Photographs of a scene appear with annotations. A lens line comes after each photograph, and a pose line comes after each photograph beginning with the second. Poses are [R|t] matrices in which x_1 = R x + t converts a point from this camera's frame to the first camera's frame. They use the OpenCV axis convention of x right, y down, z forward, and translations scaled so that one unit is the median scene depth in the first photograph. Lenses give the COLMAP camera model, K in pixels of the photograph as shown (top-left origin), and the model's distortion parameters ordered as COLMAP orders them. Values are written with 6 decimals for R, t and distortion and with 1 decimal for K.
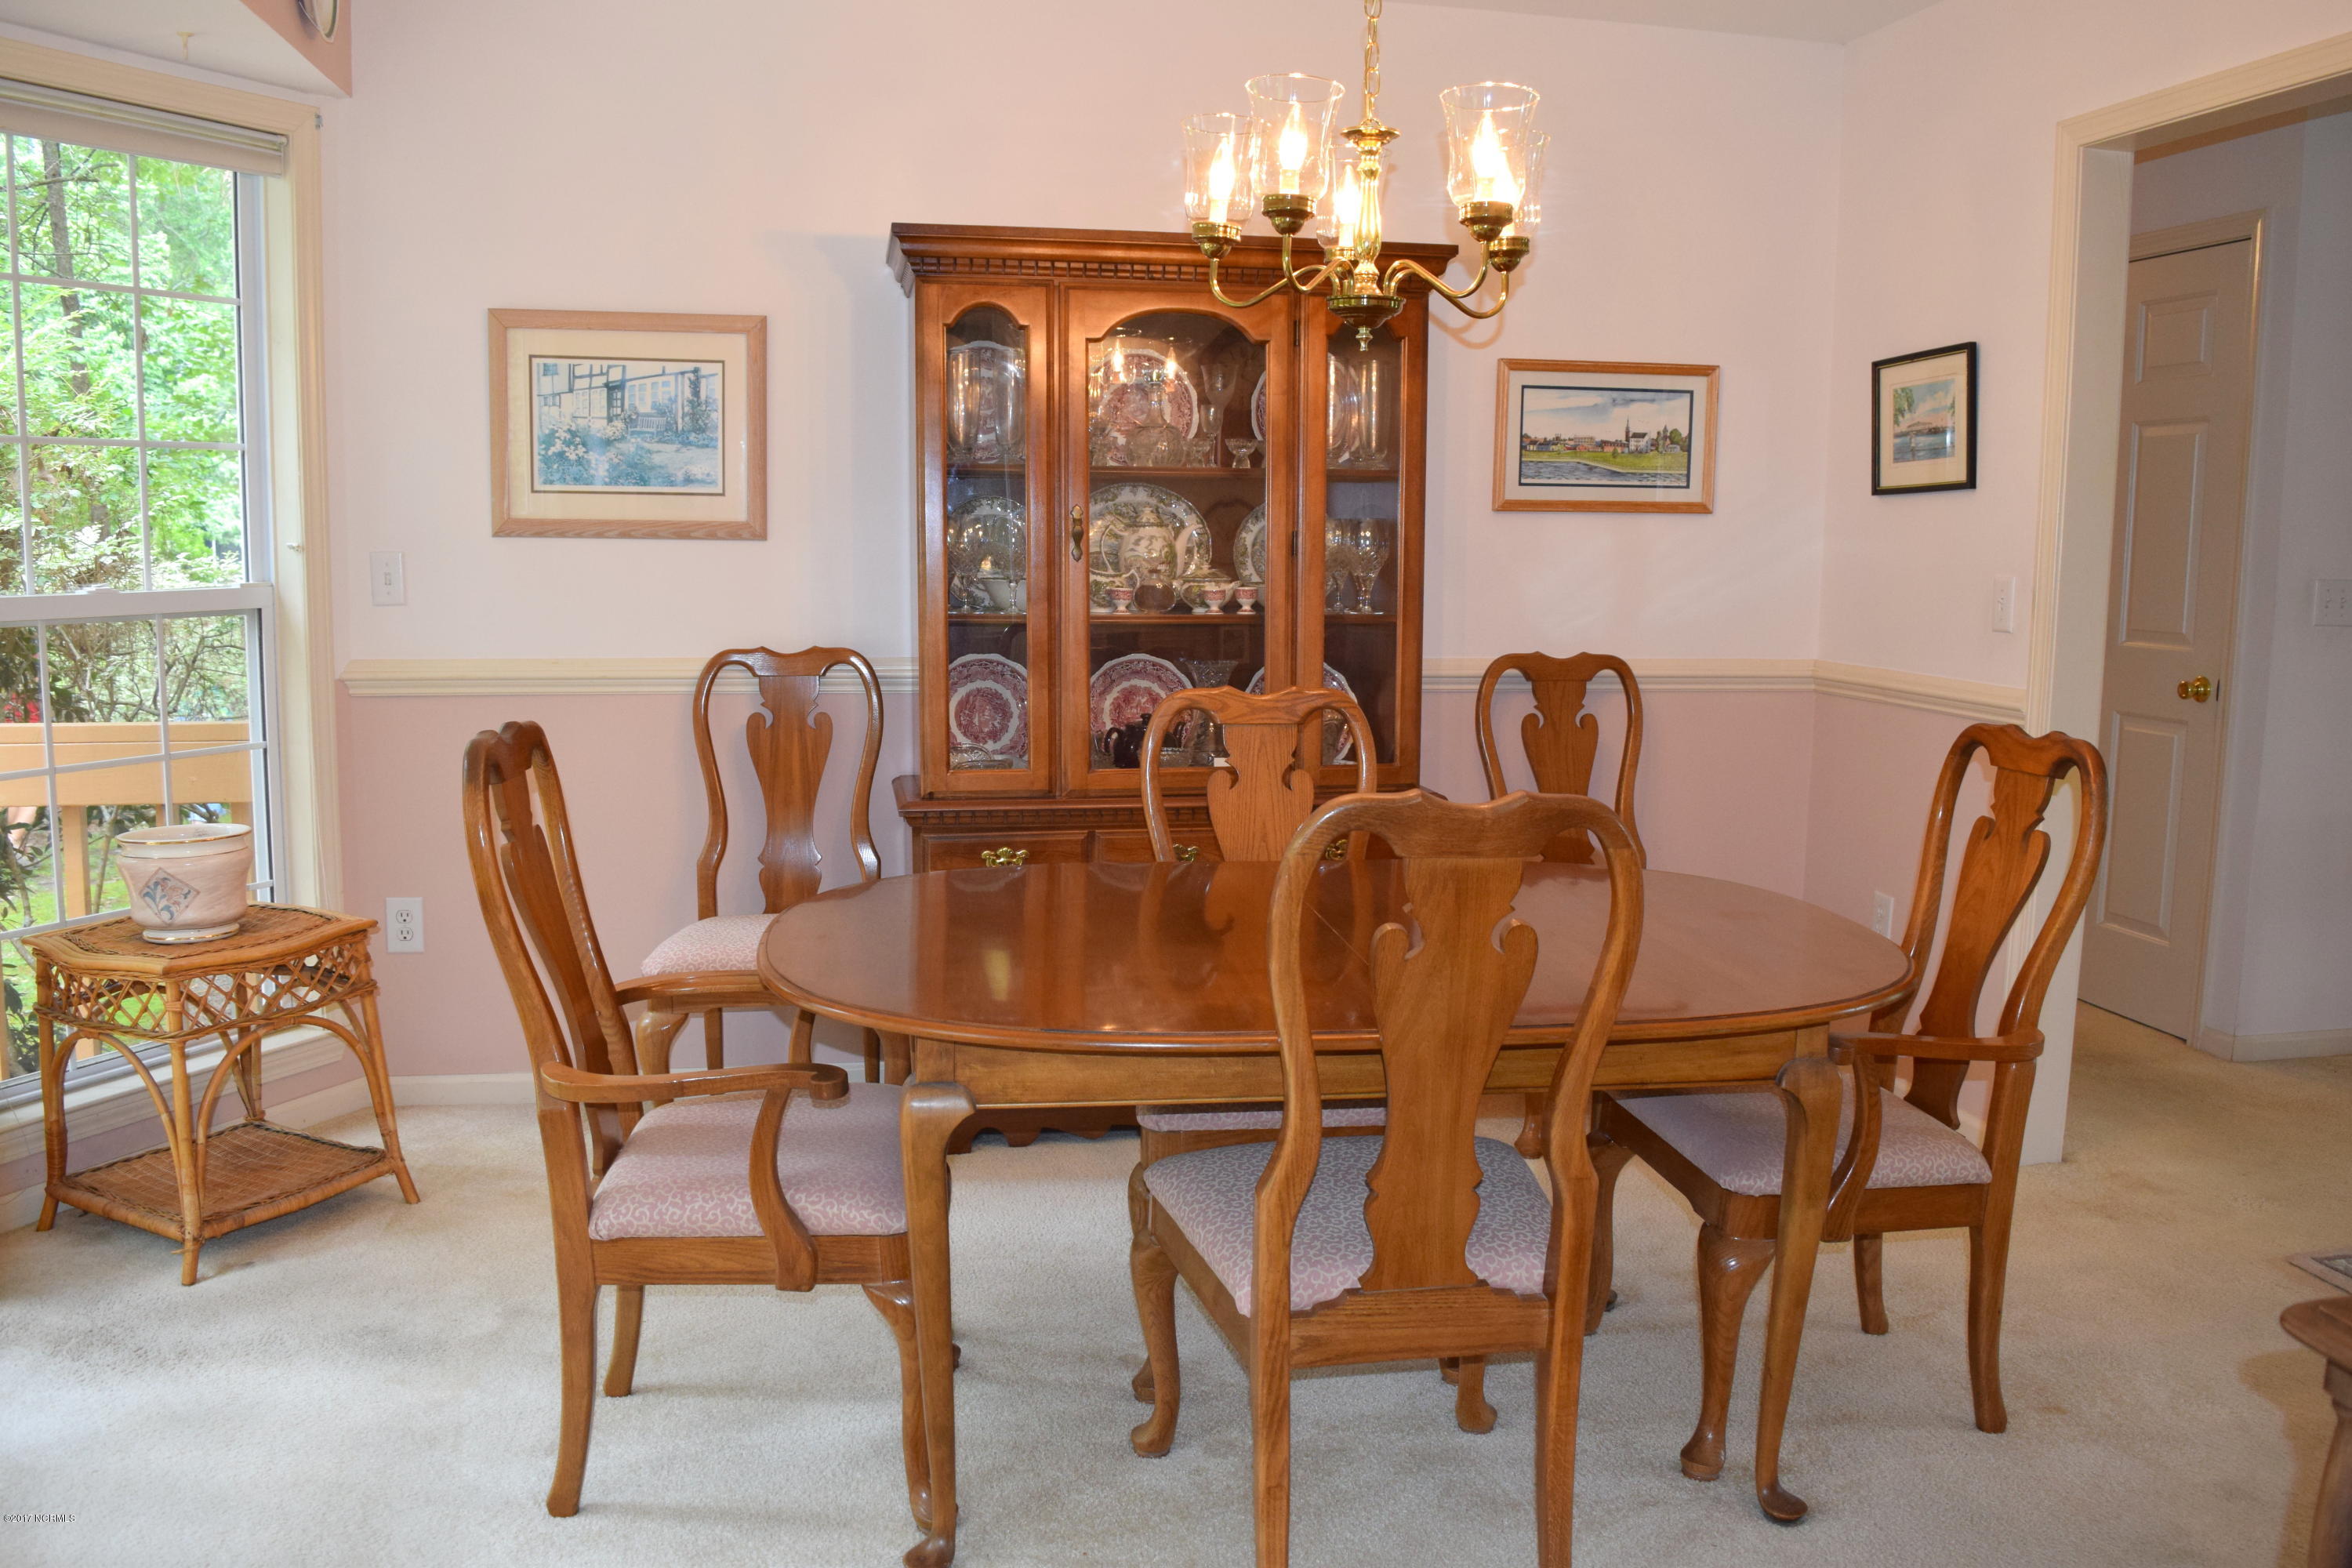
lens RADIAL K [[1825.3, 0, 1176.0], [0, 1825.3, 784.0], [0, 0, 1]] dist [-0.105914, 0.007148]
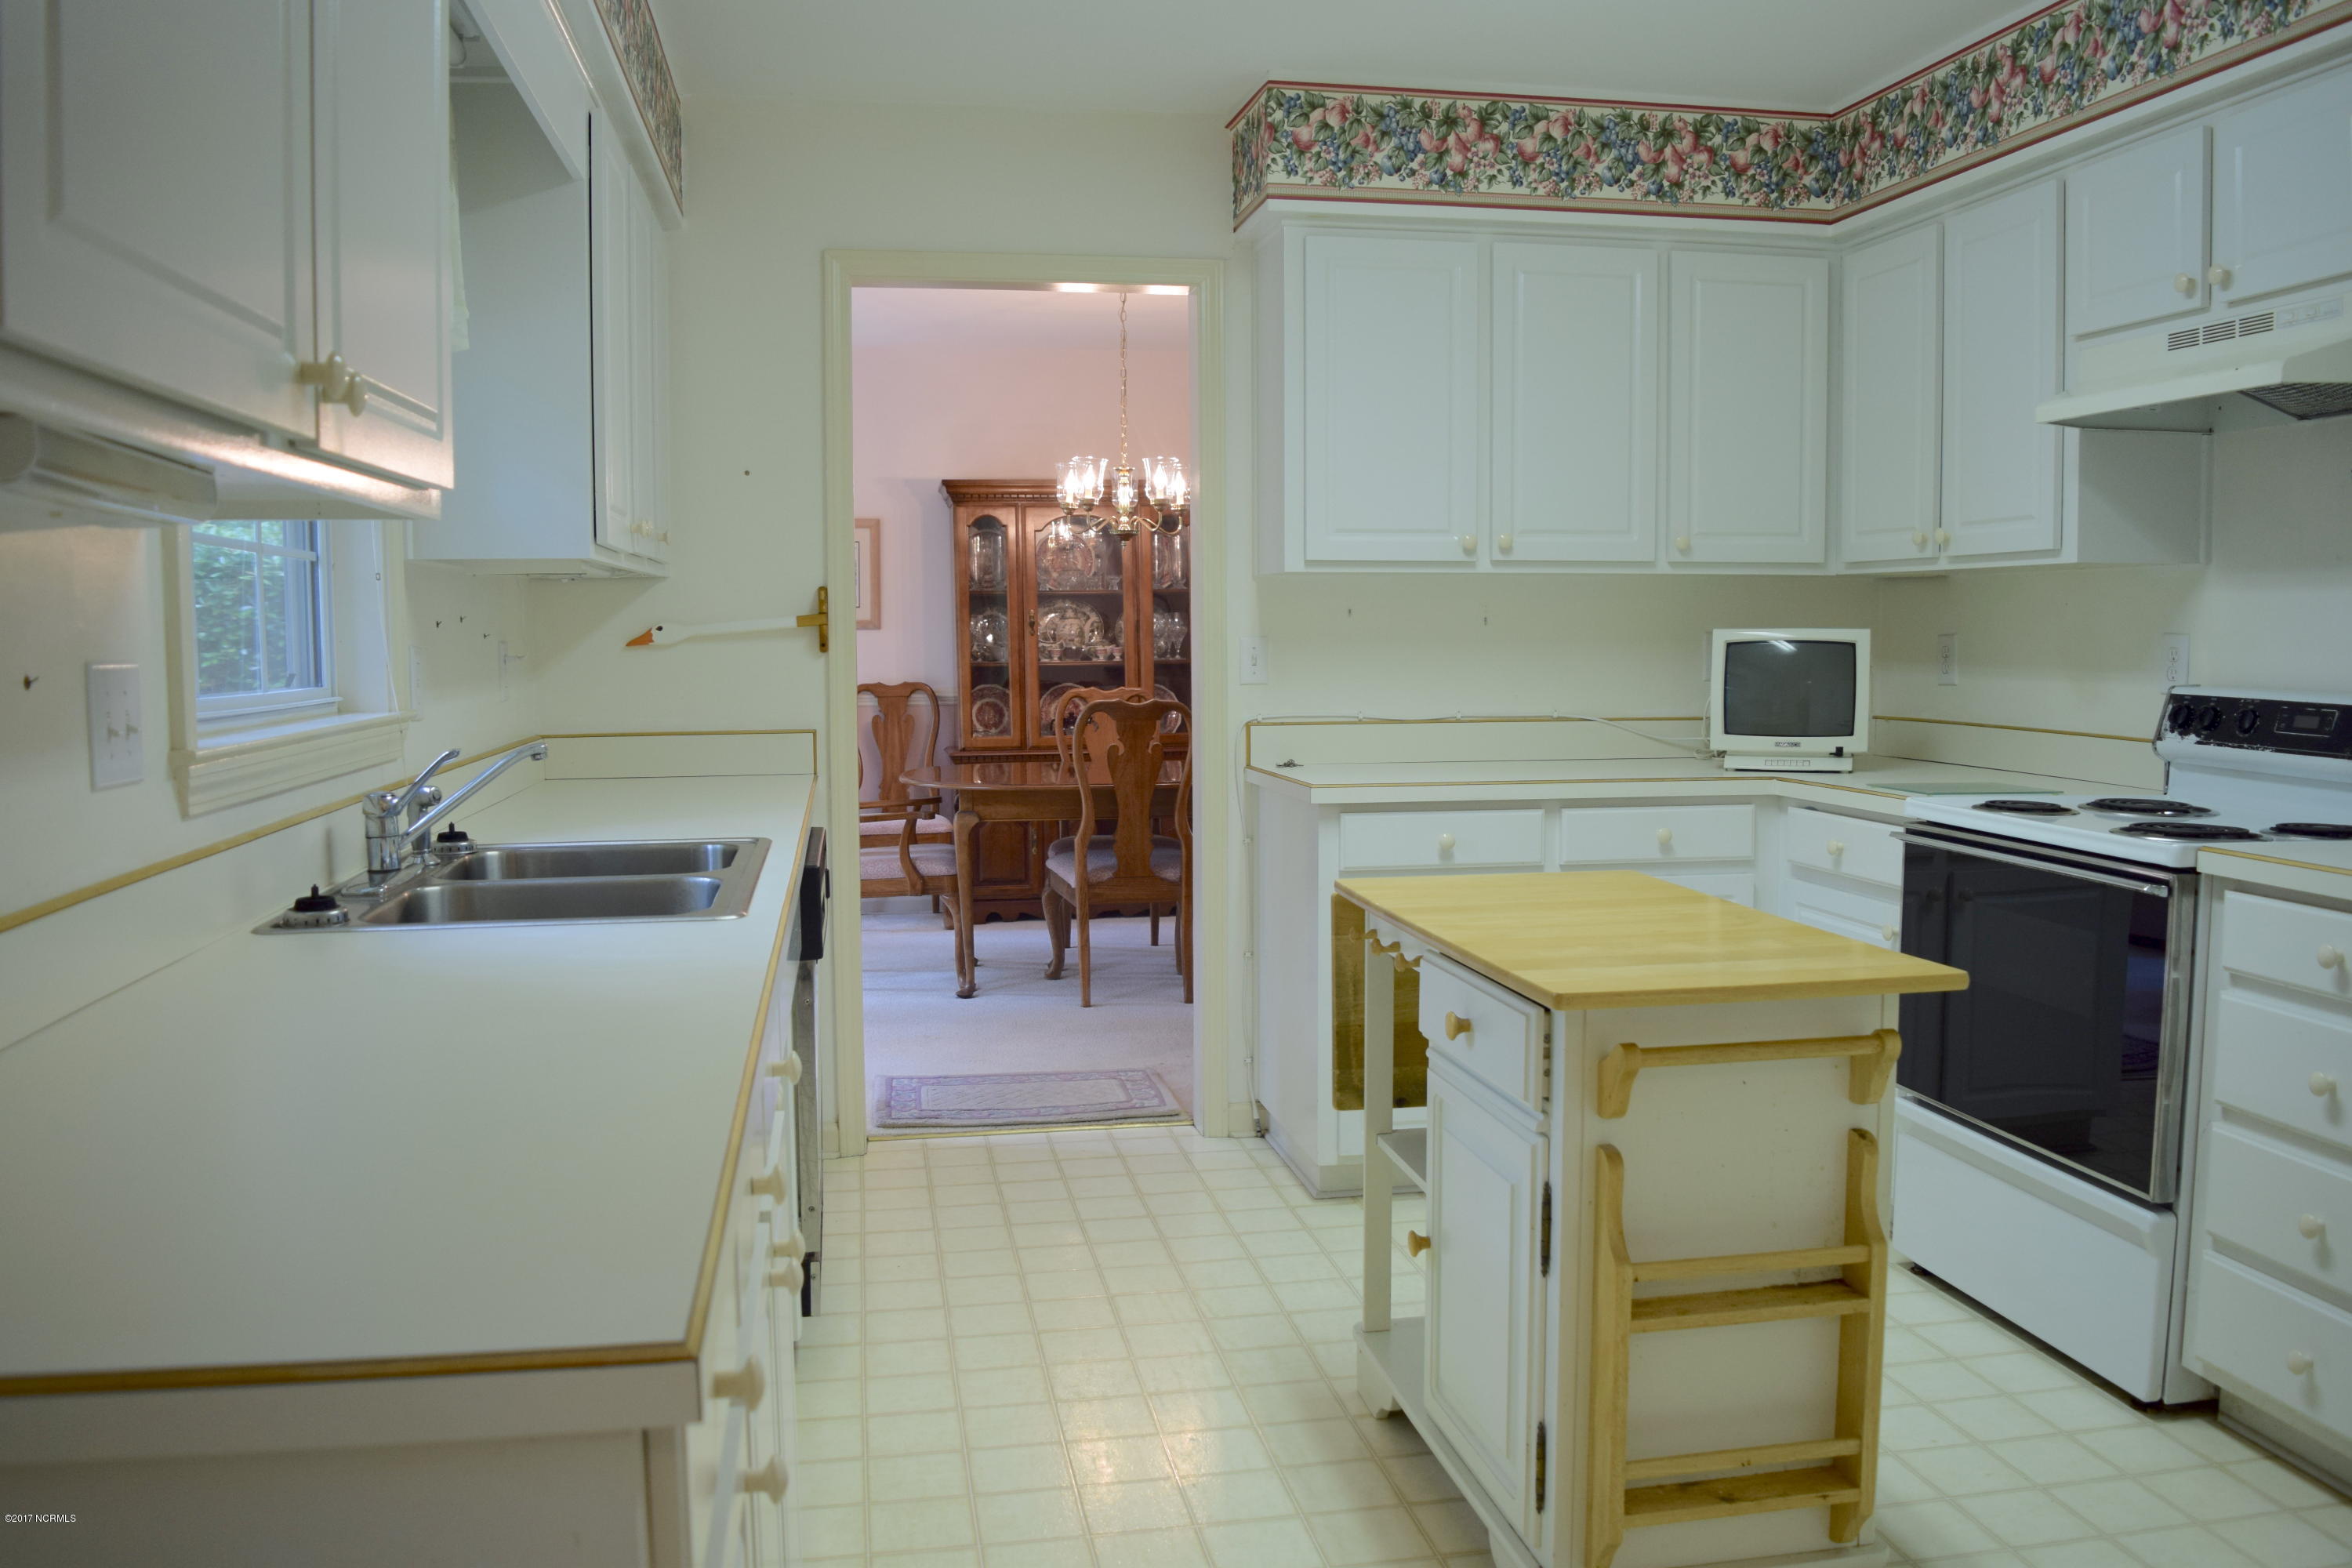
lens RADIAL K [[1825.3, 0, 1176.0], [0, 1825.3, 784.0], [0, 0, 1]] dist [-0.105914, 0.007148]
pose [[0.999687, -0.018975, -0.016326, 0.133211], [0.018105, 0.998490, -0.051866, 0.149094], [0.017286, 0.051554, 0.998521, -1.012417]]
